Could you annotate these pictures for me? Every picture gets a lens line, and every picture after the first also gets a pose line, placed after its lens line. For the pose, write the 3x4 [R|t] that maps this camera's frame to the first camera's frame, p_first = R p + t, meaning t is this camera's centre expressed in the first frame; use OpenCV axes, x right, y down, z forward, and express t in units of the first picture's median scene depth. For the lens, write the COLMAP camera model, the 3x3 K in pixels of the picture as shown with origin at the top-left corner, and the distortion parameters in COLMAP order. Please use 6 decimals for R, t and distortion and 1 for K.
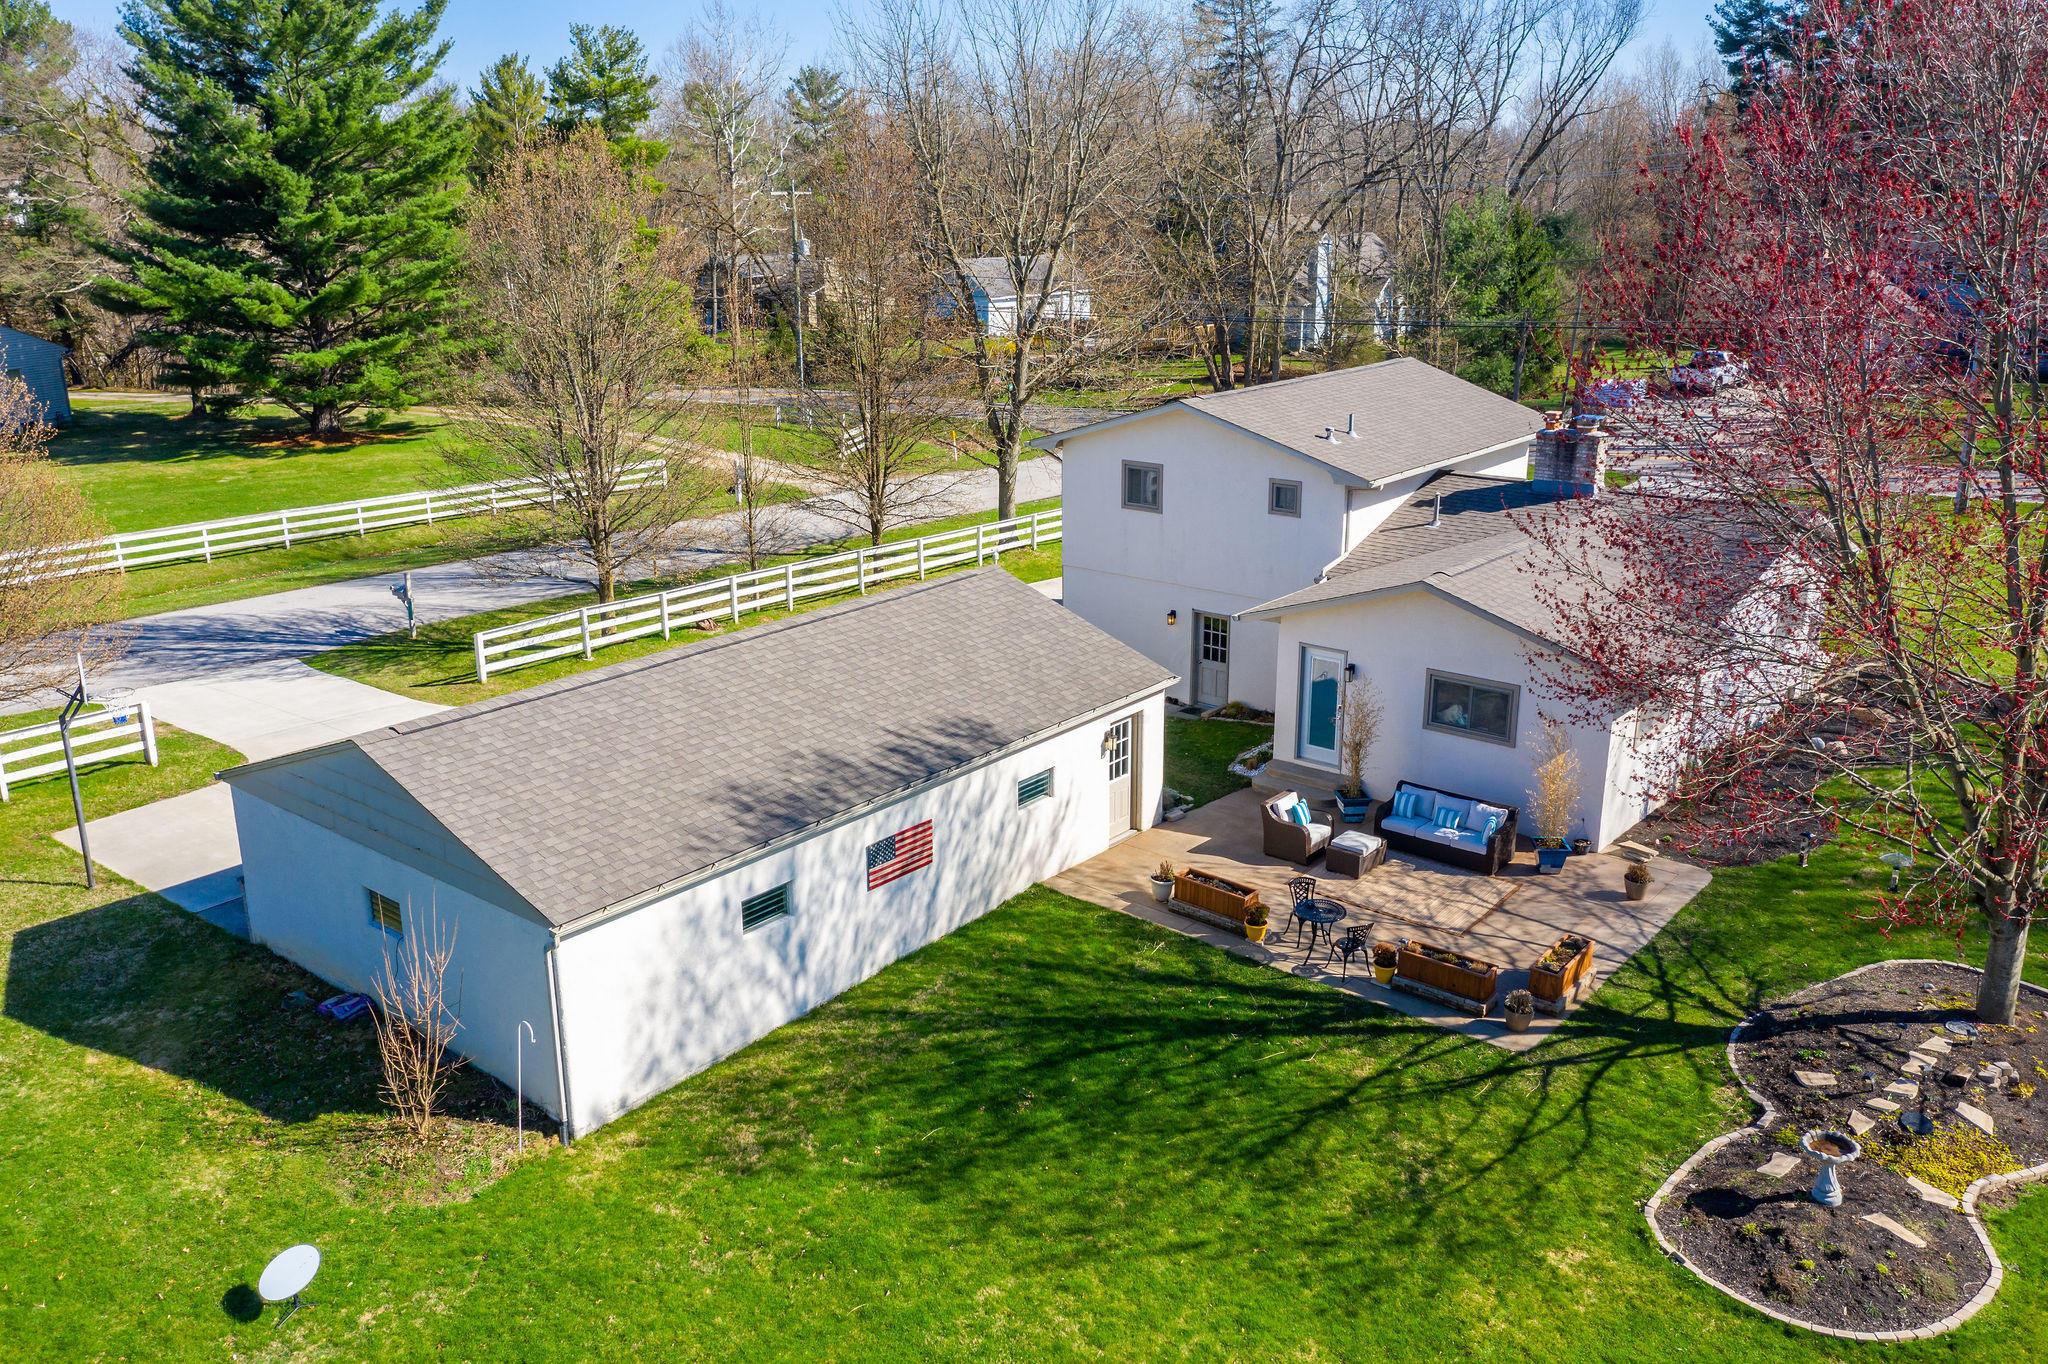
lens RADIAL K [[1640.4, 0, 1024.0], [0, 1640.4, 682.0], [0, 0, 1]] dist [-0.011926, -0.008863]
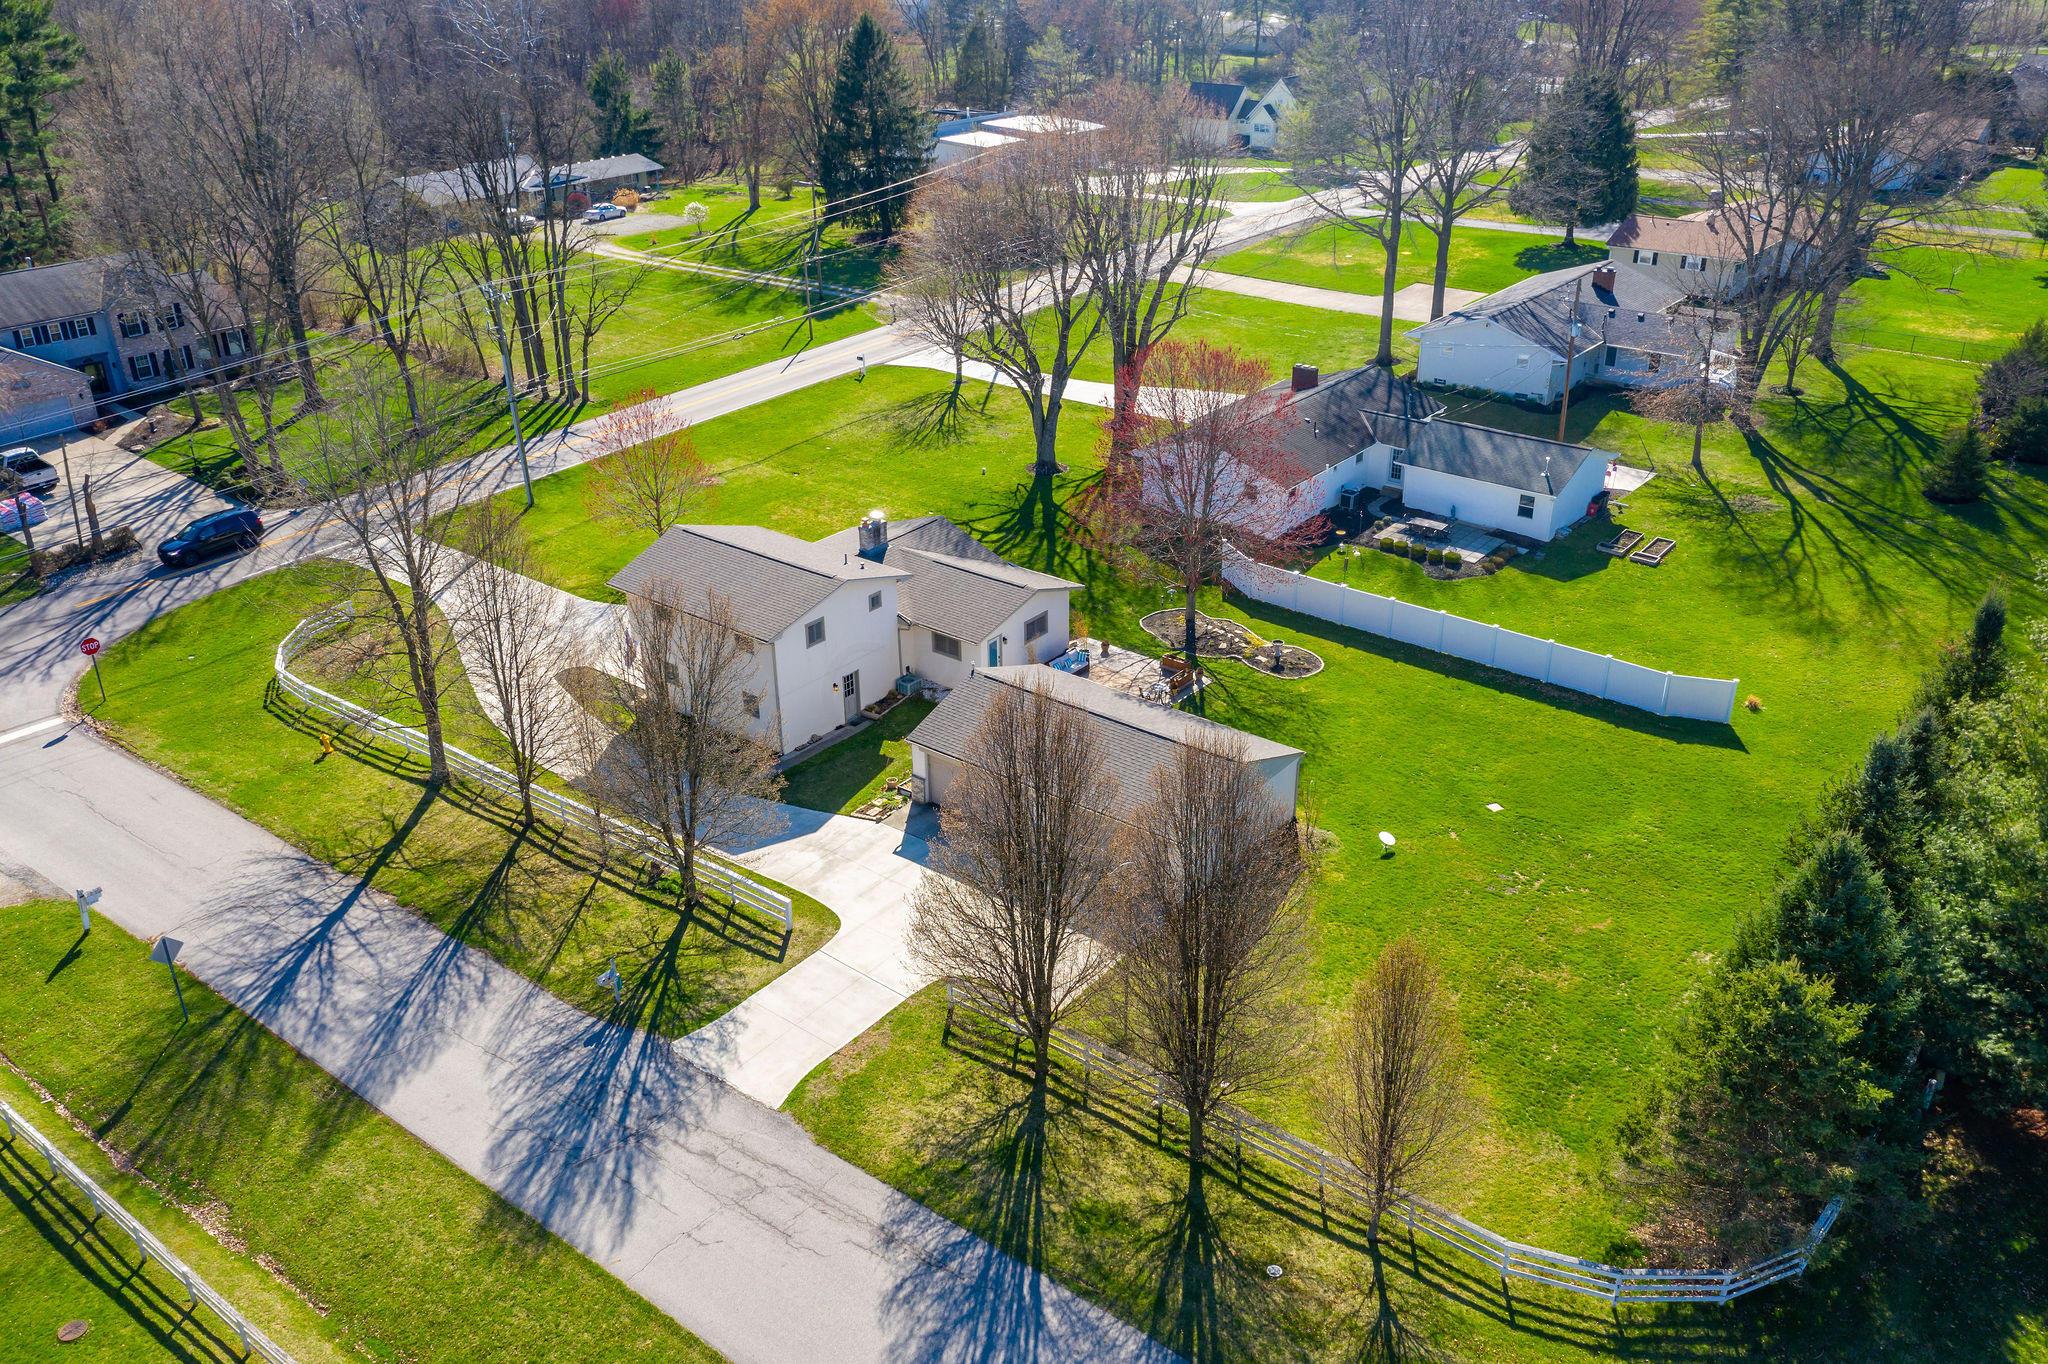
lens RADIAL K [[1640.4, 0, 1024.0], [0, 1640.4, 682.0], [0, 0, 1]] dist [-0.011926, -0.008863]
pose [[-0.025257, -0.430992, 0.902002, -2.370156], [0.296889, 0.858347, 0.418446, -1.127907], [-0.954578, 0.278363, 0.106278, 0.858154]]
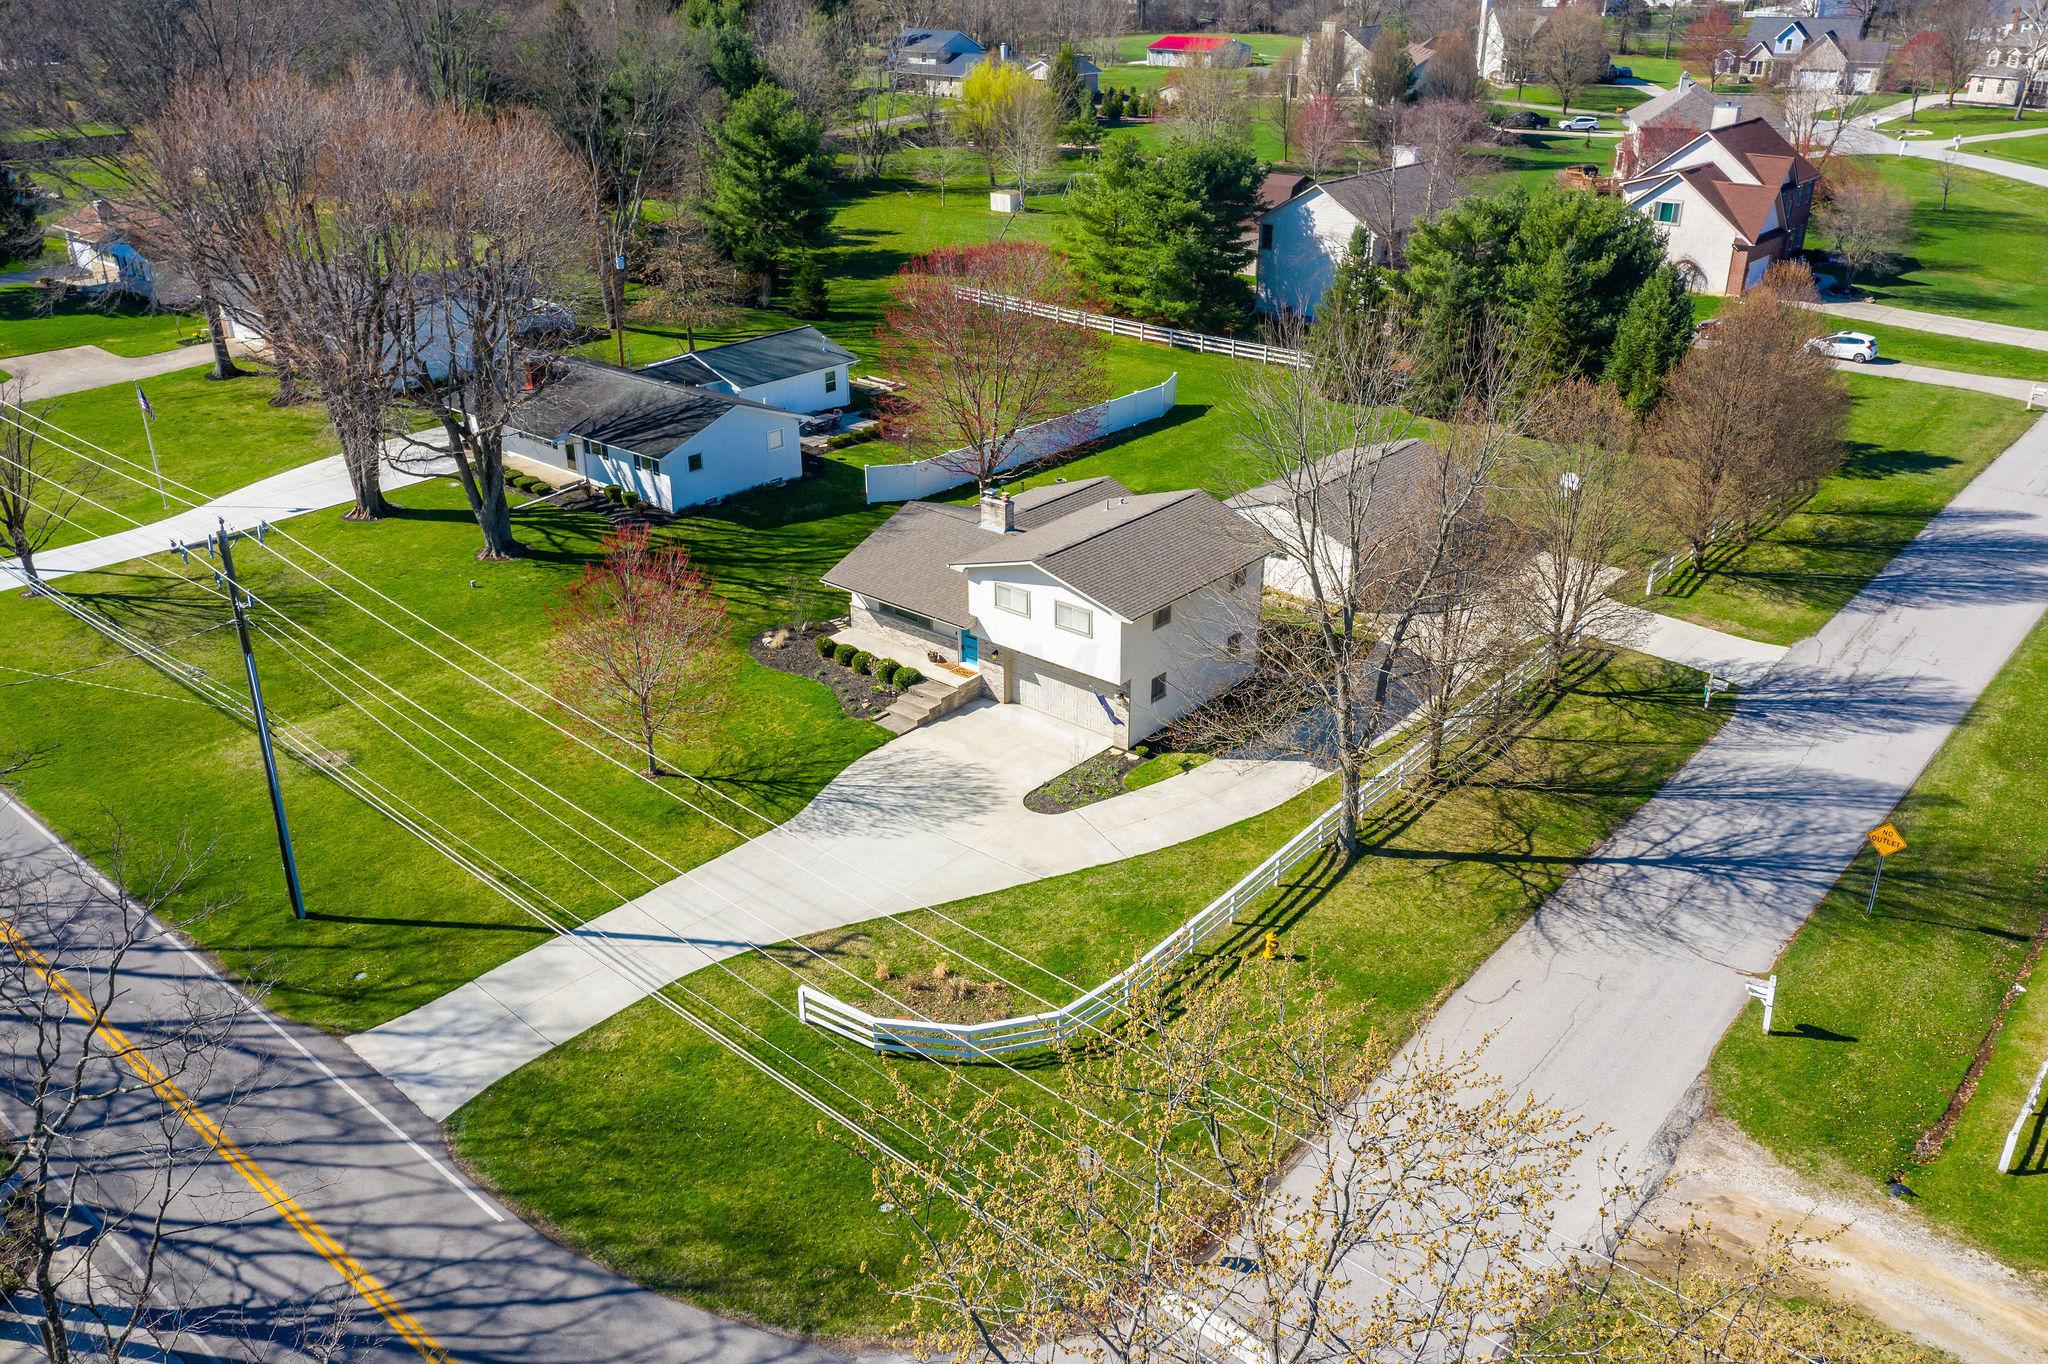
lens RADIAL K [[1640.4, 0, 1024.0], [0, 1640.4, 682.0], [0, 0, 1]] dist [-0.011926, -0.008863]
pose [[-0.995896, 0.020995, 0.088032, 0.205627], [0.076347, 0.717222, 0.692650, -1.894354], [-0.048597, 0.696528, -0.715882, 3.532357]]
